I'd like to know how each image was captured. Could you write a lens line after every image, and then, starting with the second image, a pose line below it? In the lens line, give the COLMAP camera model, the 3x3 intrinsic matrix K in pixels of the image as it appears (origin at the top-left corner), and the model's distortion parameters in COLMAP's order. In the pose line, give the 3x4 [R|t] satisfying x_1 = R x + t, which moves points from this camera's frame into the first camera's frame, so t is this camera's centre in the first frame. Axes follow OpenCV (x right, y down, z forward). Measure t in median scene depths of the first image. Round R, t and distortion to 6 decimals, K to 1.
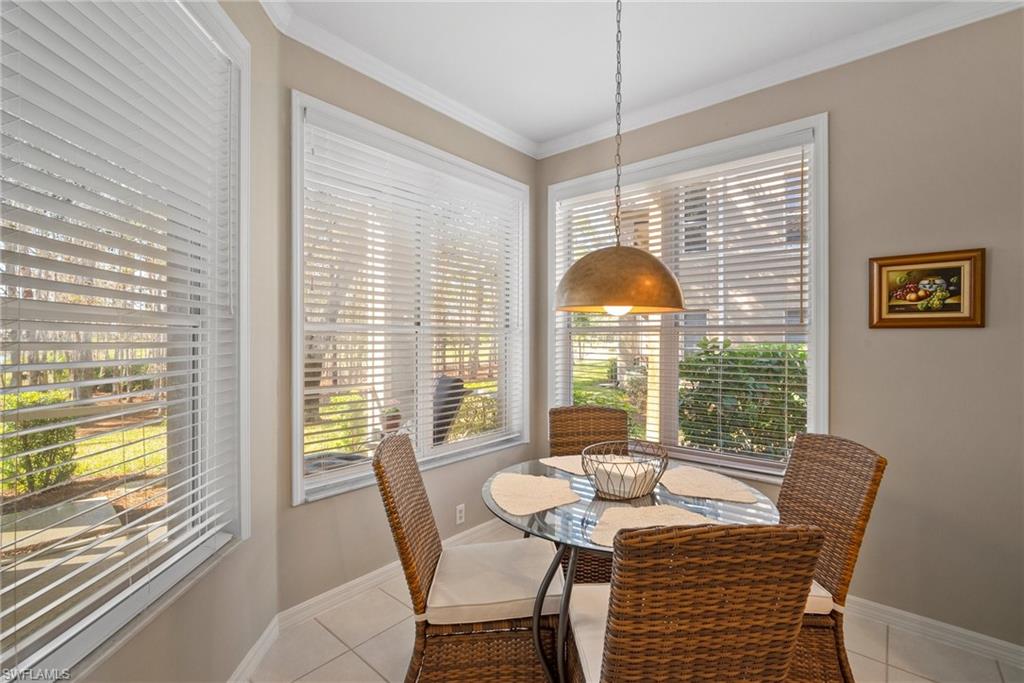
lens RADIAL K [[447.8, 0, 509.4], [0, 447.8, 339.0], [0, 0, 1]] dist [-0.008862, -0.000156]
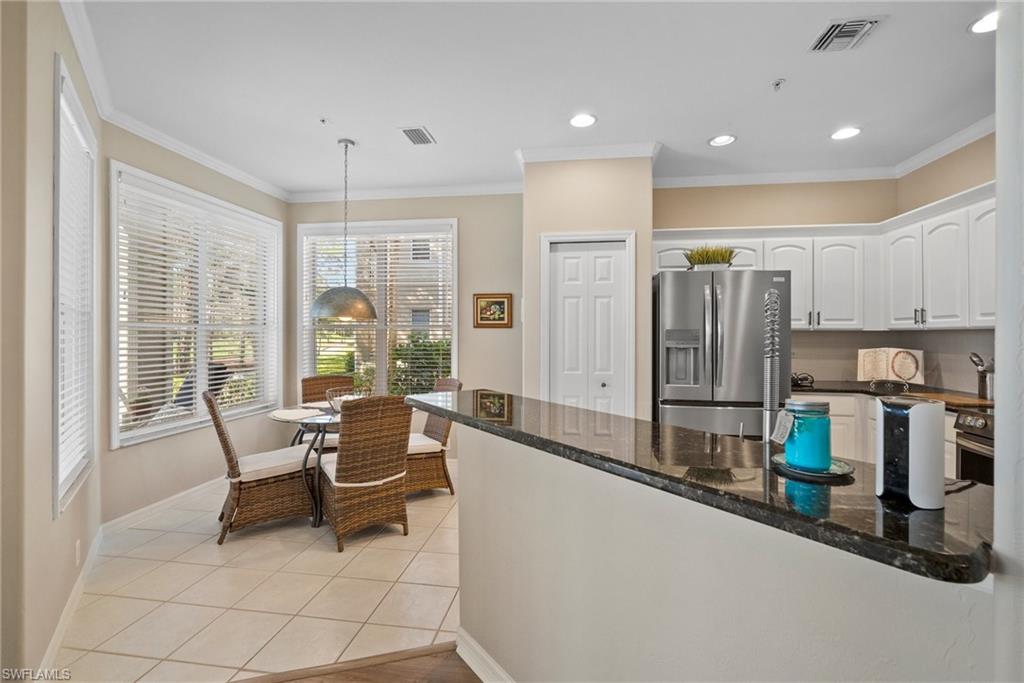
lens RADIAL K [[447.8, 0, 509.4], [0, 447.8, 339.0], [0, 0, 1]] dist [-0.008862, -0.000156]
pose [[0.844356, -0.007139, 0.535735, -0.171279], [0.000549, 0.999922, 0.012459, 0.001934], [-0.535782, -0.010226, 0.844294, -0.890314]]
